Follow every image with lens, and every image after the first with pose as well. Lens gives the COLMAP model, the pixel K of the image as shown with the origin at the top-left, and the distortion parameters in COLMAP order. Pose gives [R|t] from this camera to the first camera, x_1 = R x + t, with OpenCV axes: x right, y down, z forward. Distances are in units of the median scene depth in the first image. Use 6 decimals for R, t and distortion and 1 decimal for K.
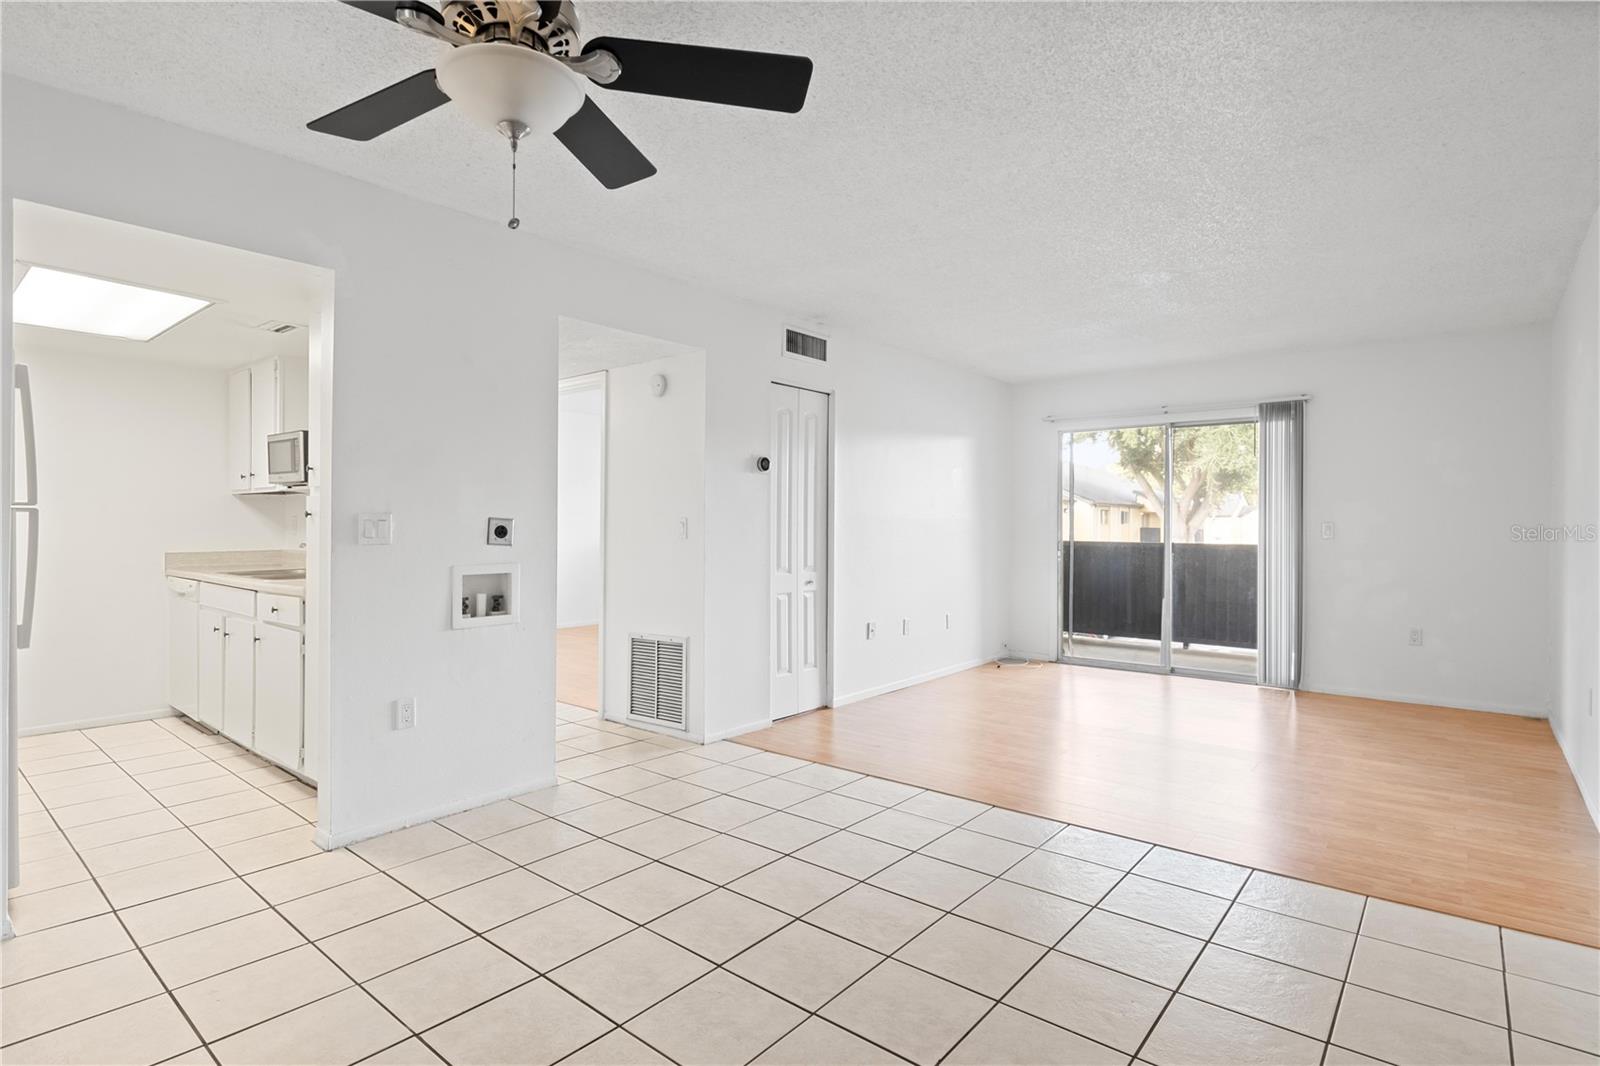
lens RADIAL K [[801.7, 0, 804.6], [0, 801.7, 532.3], [0, 0, 1]] dist [-0.000084, -0.001604]
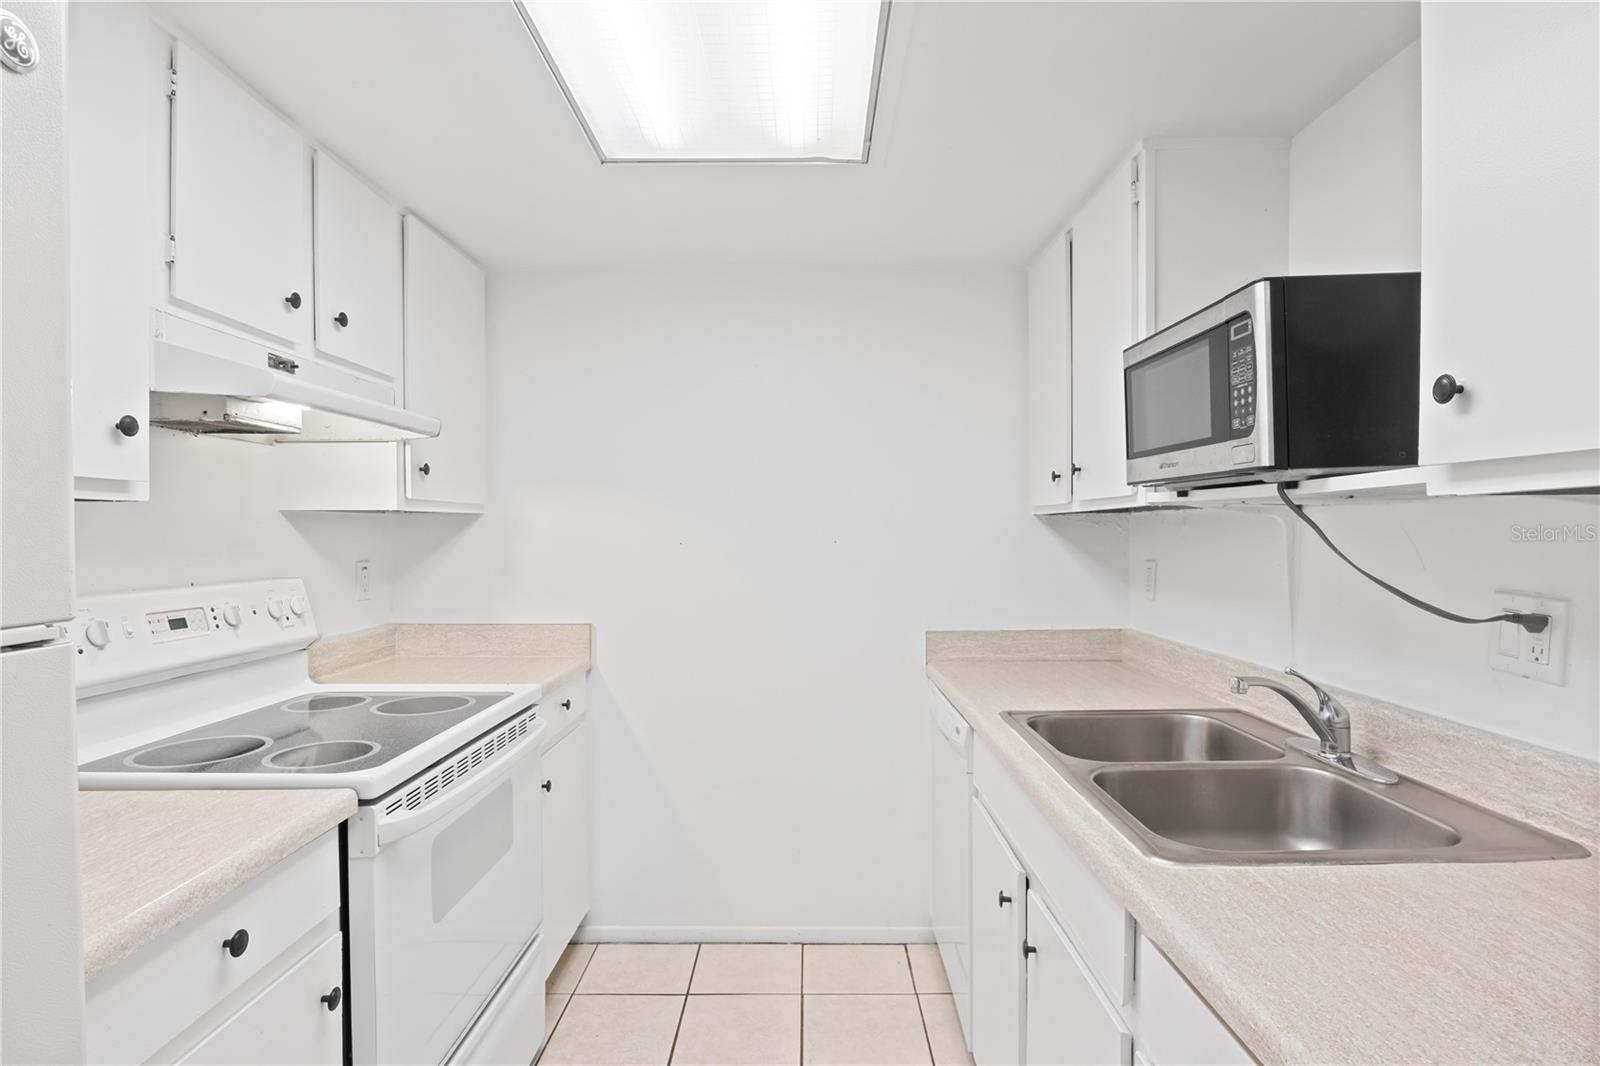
lens RADIAL K [[801.7, 0, 799.9], [0, 801.7, 524.6], [0, 0, 1]] dist [-0.000084, -0.001604]
pose [[0.628950, -0.015655, -0.777288, -0.427174], [-0.000045, 0.999797, -0.020172, -0.031977], [0.777446, 0.012722, 0.628822, 0.585604]]
